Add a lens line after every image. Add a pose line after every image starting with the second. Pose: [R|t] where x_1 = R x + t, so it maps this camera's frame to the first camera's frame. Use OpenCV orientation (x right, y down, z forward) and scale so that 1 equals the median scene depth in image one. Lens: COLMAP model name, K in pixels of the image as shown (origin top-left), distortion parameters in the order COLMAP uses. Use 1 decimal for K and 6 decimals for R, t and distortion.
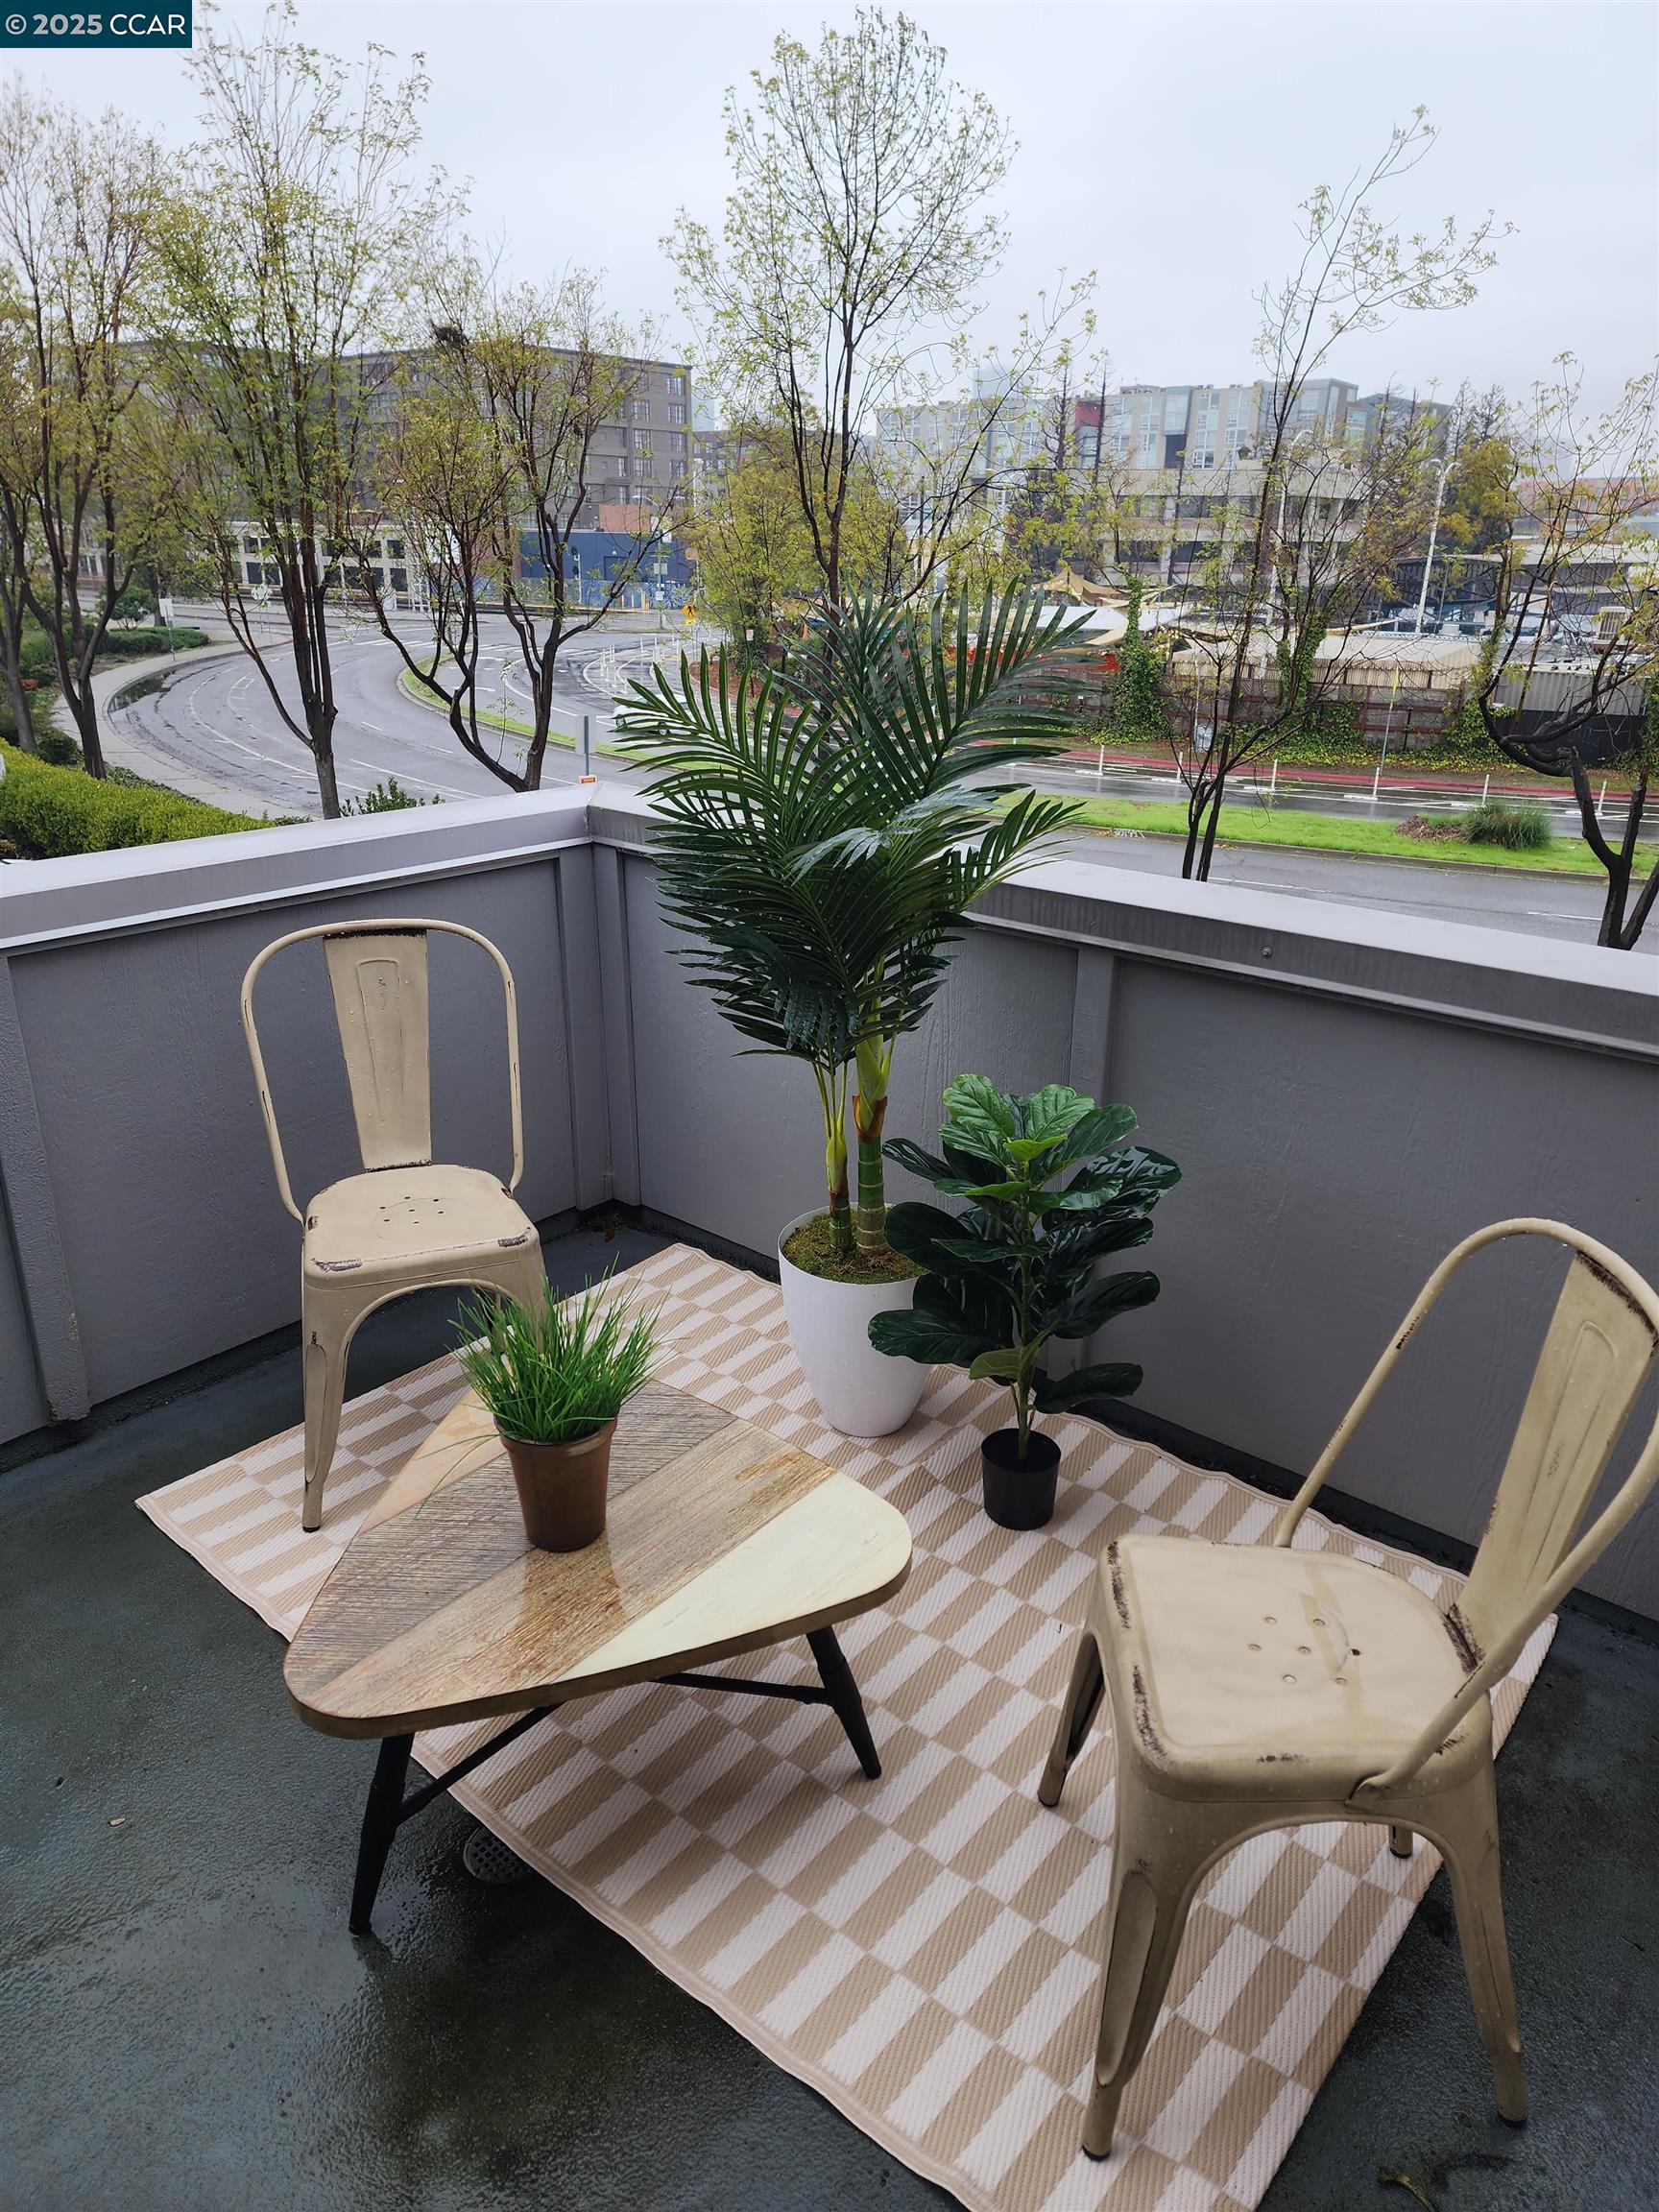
lens RADIAL K [[1474.3, 0, 824.6], [0, 1474.3, 1104.1], [0, 0, 1]] dist [0.004227, -0.005107]
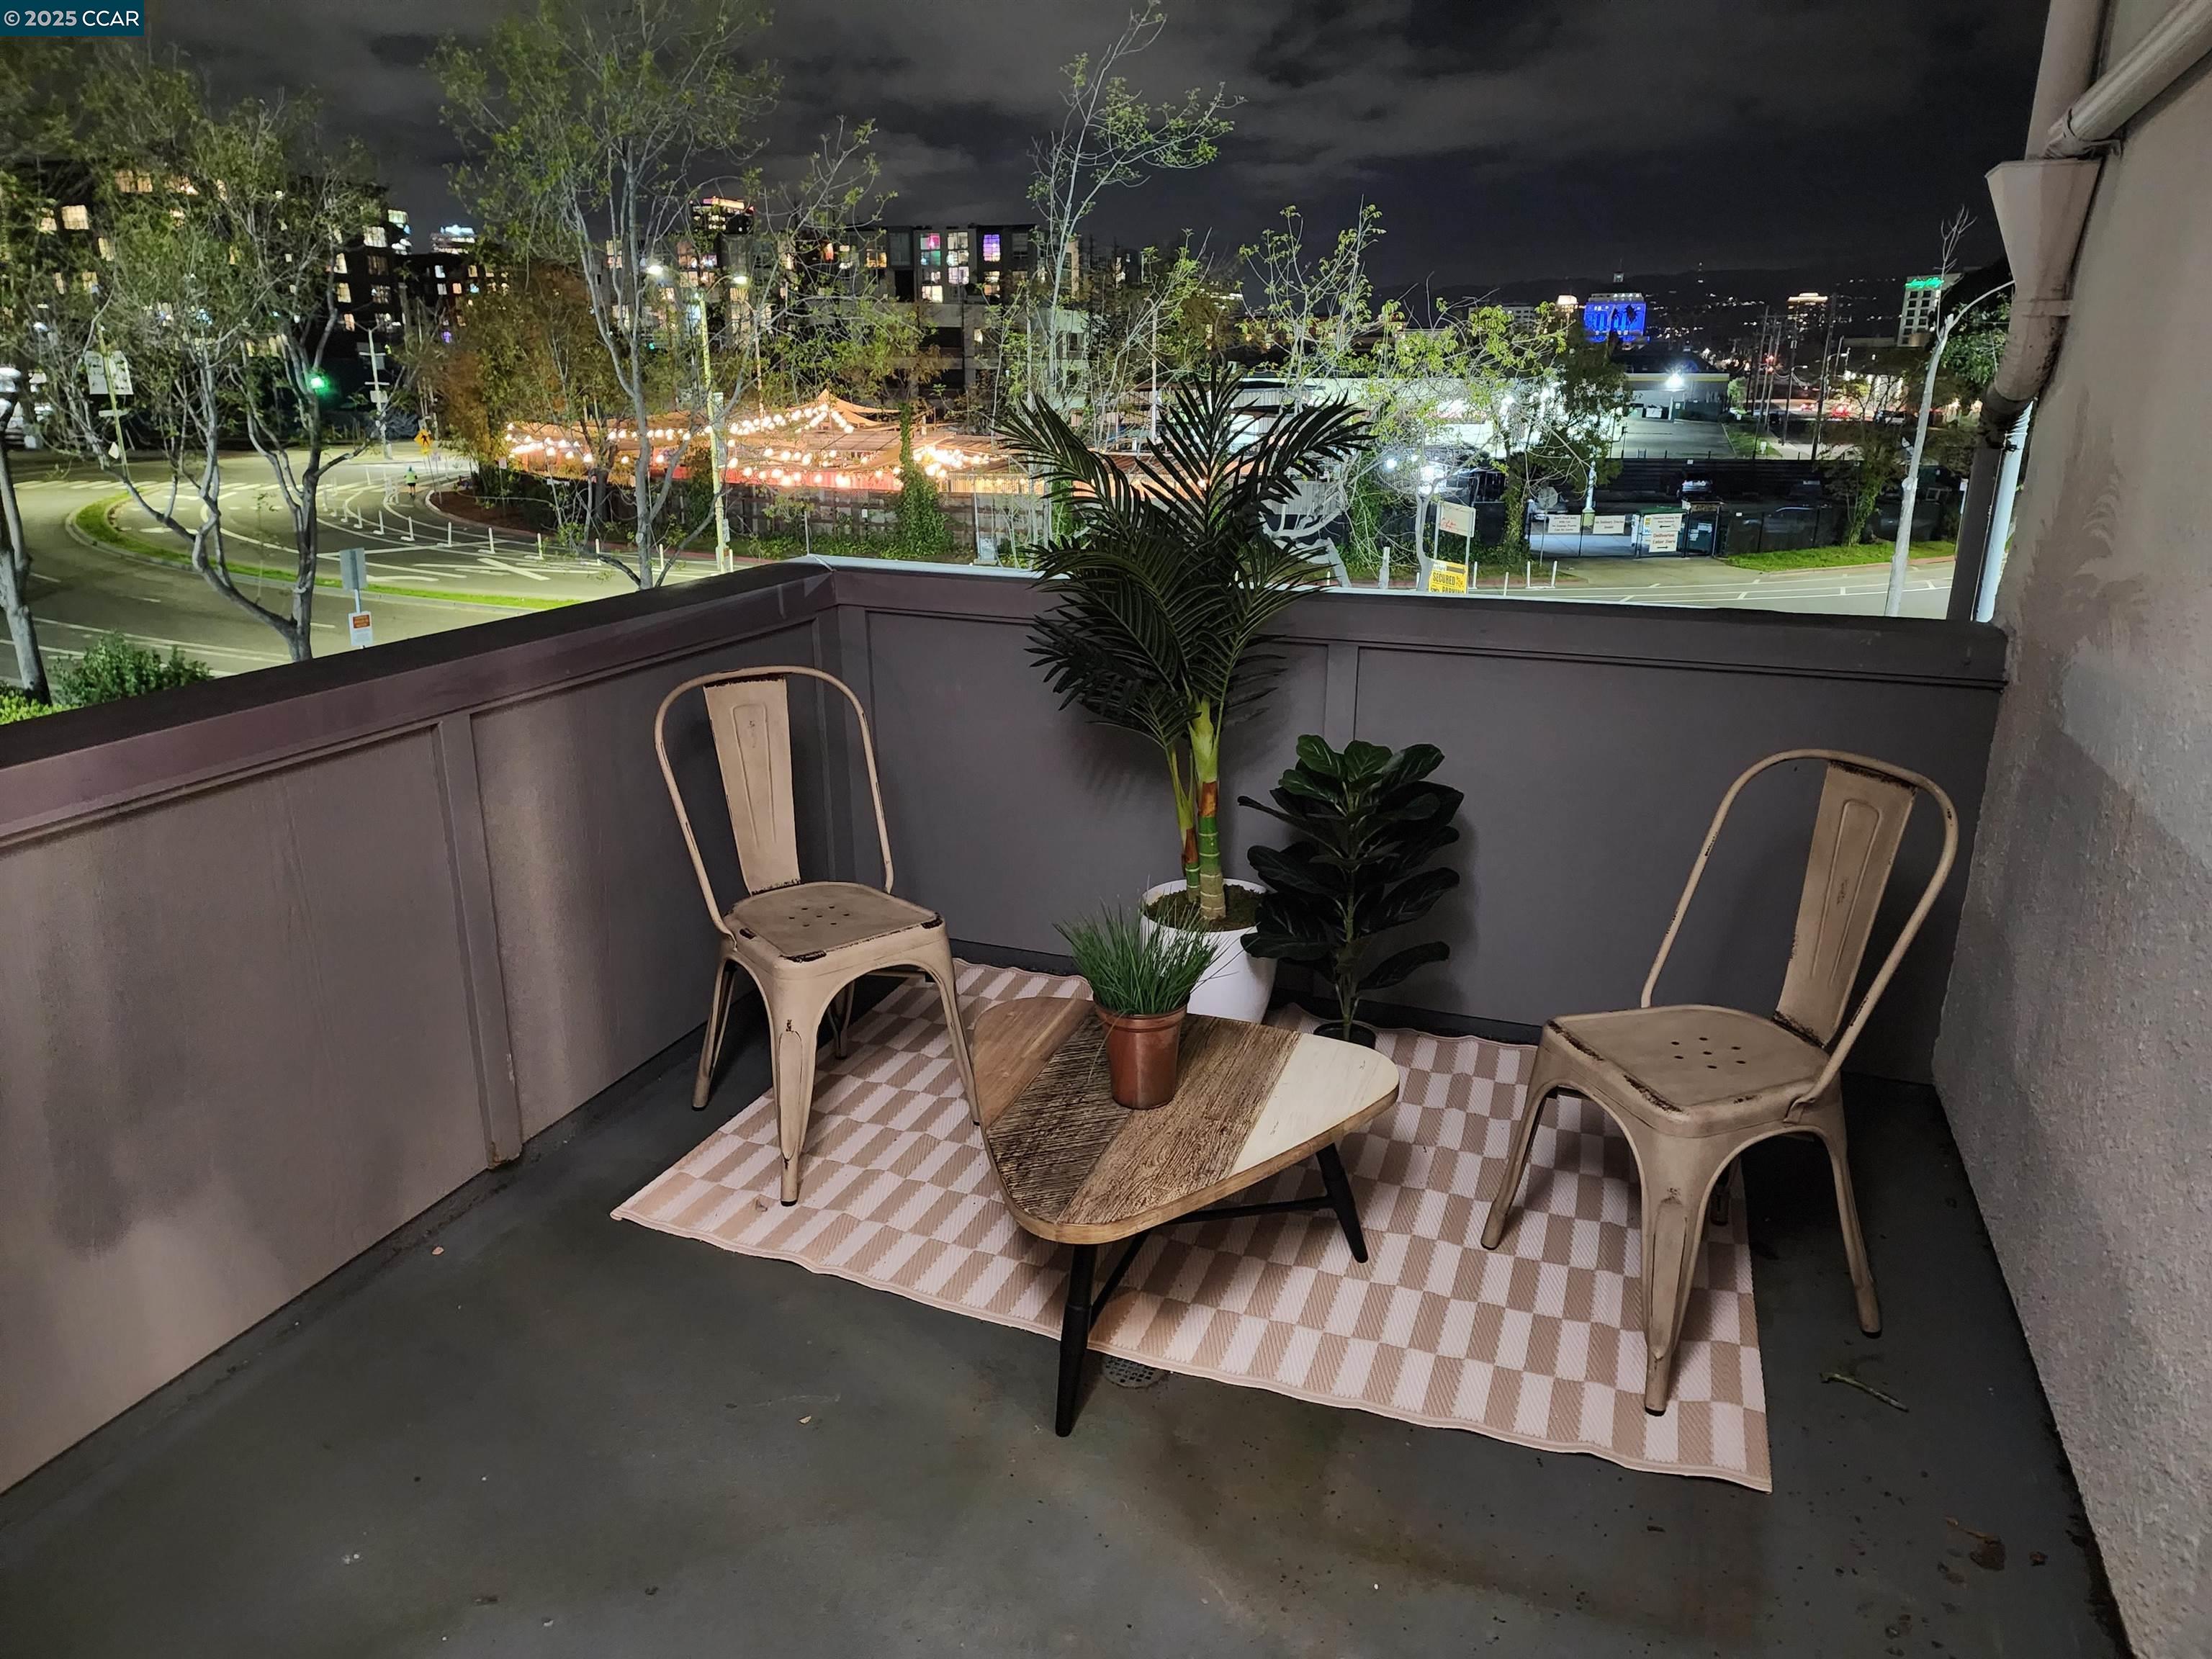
lens RADIAL K [[1474.3, 0, 1109.8], [0, 1474.3, 829.4], [0, 0, 1]] dist [0.004227, -0.005107]
pose [[0.942382, -0.108111, 0.316588, -0.506527], [0.126908, 0.991135, -0.039306, 0.094528], [-0.309532, 0.077218, 0.947748, -0.177105]]
